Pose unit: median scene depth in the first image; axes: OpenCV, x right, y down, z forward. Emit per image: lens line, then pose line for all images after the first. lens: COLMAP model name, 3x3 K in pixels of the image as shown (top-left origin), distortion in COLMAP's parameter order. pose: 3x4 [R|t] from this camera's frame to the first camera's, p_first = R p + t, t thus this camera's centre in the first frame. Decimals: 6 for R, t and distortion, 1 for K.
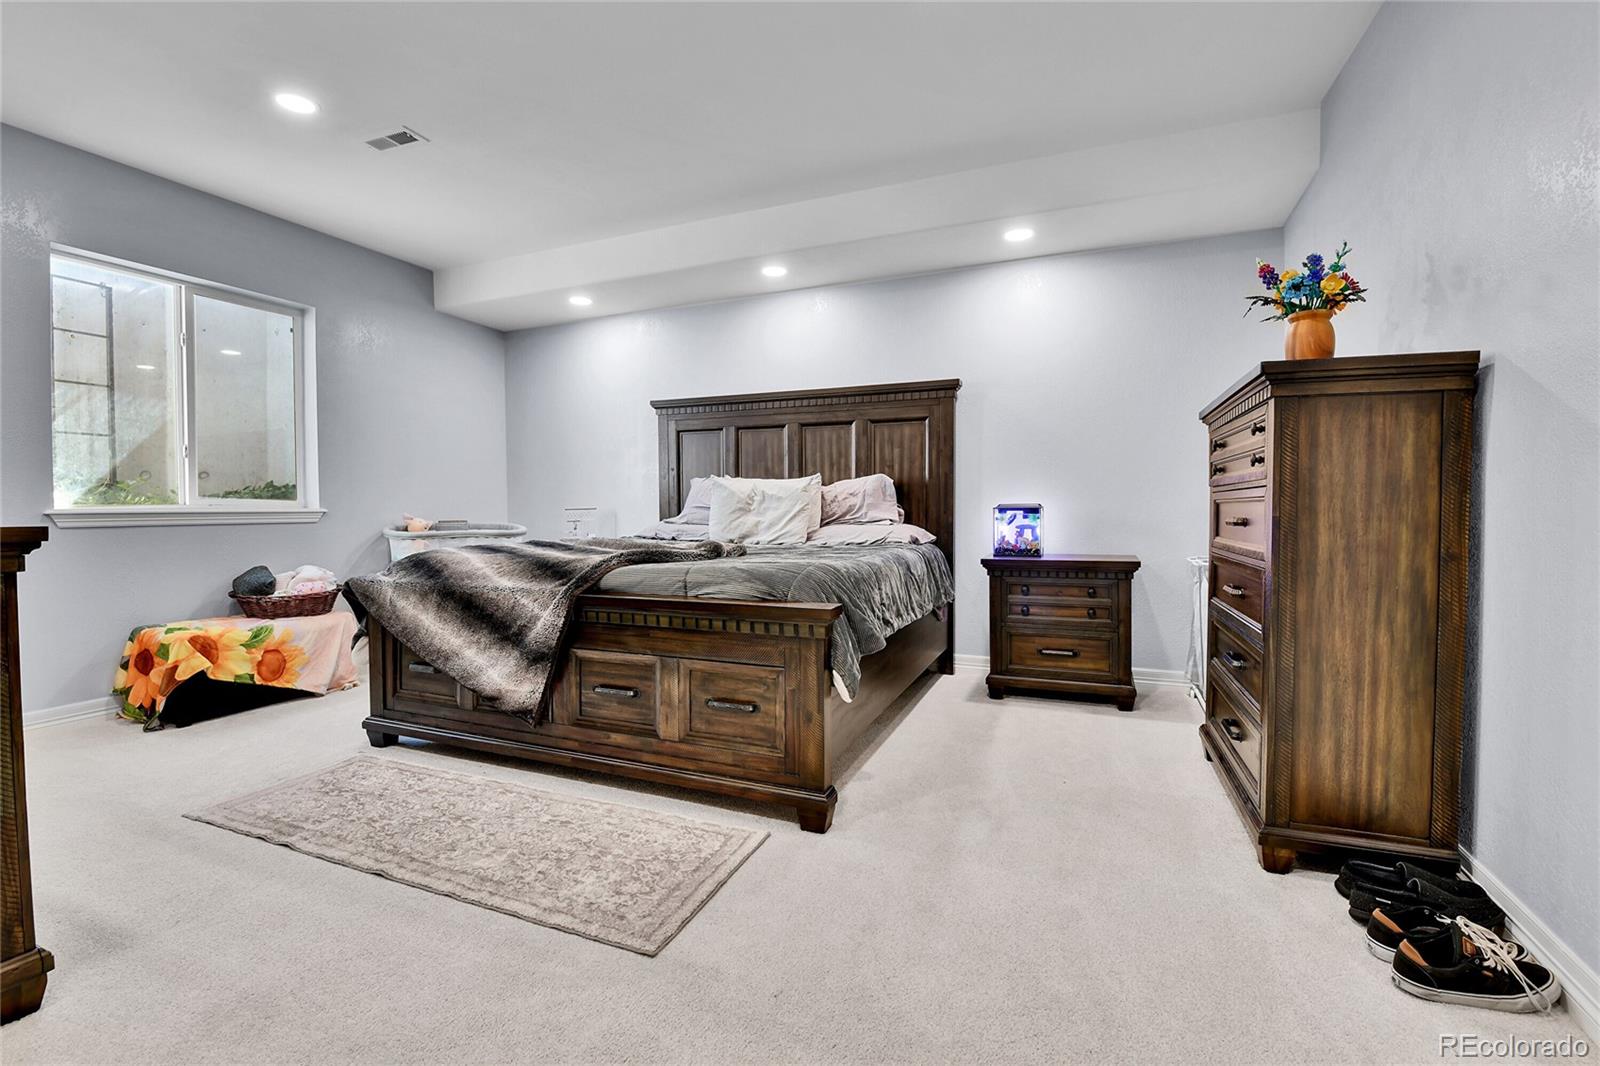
lens RADIAL K [[692.0, 0, 800.3], [0, 692.0, 523.3], [0, 0, 1]] dist [-0.003792, -0.009042]
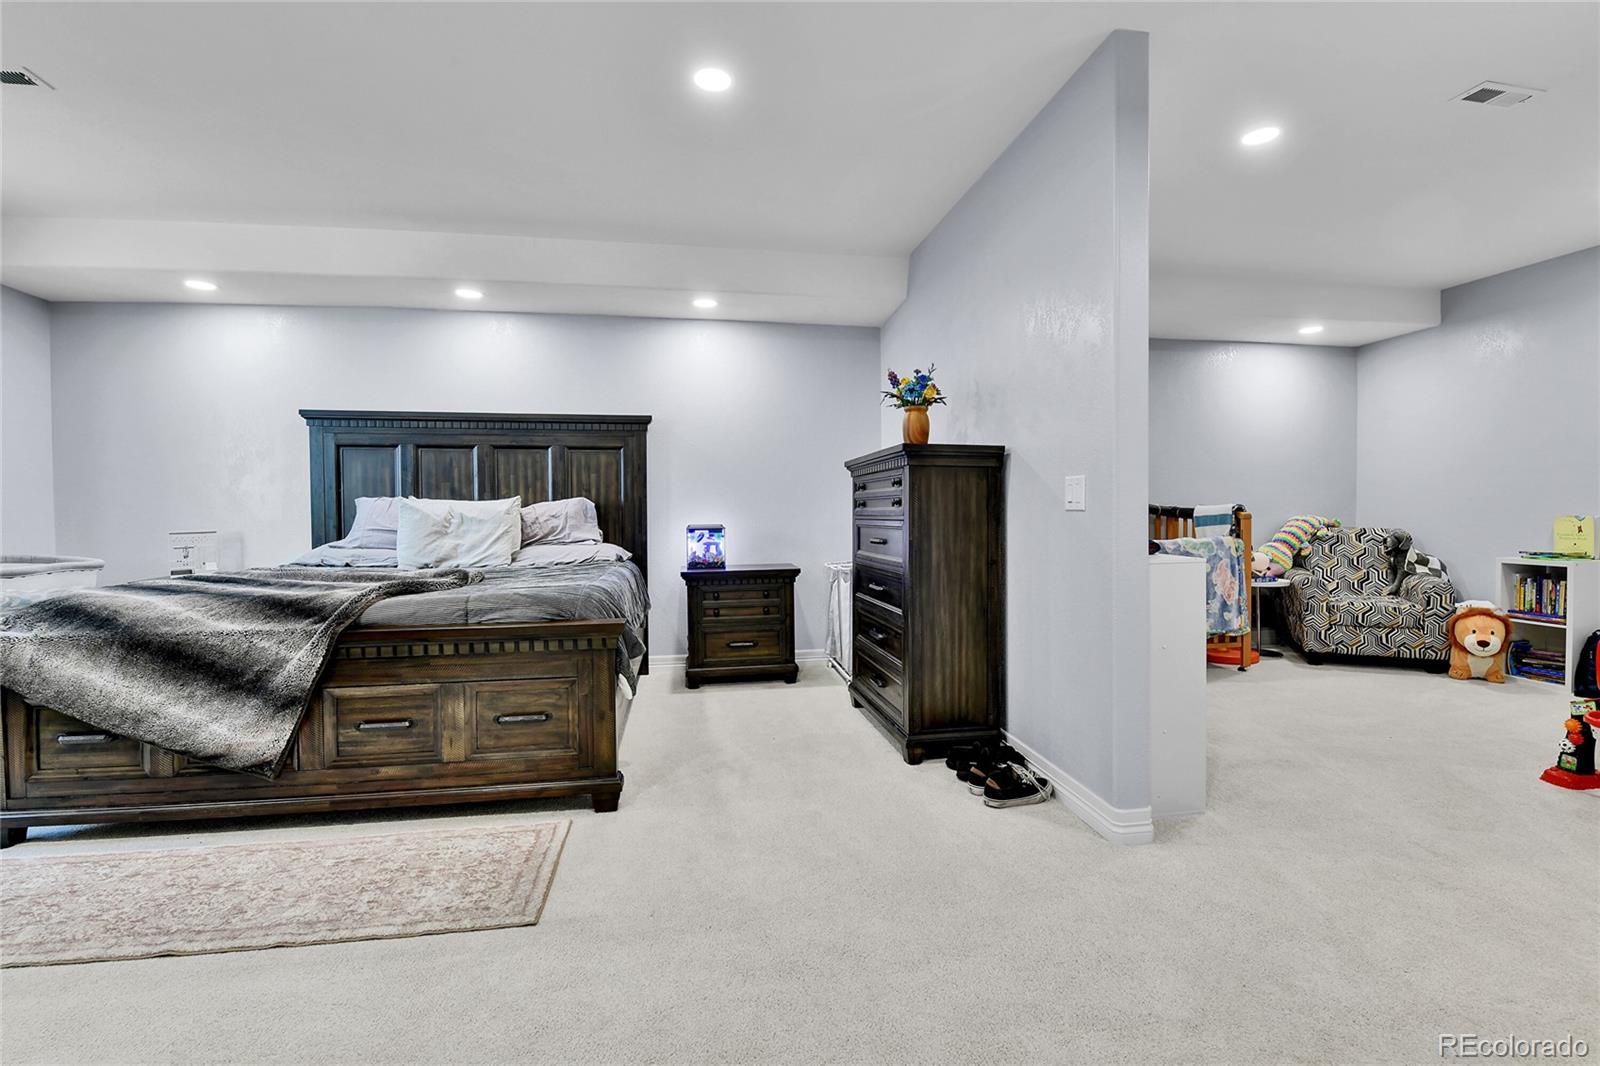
lens RADIAL K [[692.0, 0, 800.3], [0, 692.0, 523.3], [0, 0, 1]] dist [-0.003792, -0.009042]
pose [[0.847129, -0.010997, 0.531273, -0.291919], [0.015988, 0.999861, -0.004797, -0.034993], [-0.531147, 0.012557, 0.847187, -0.171480]]
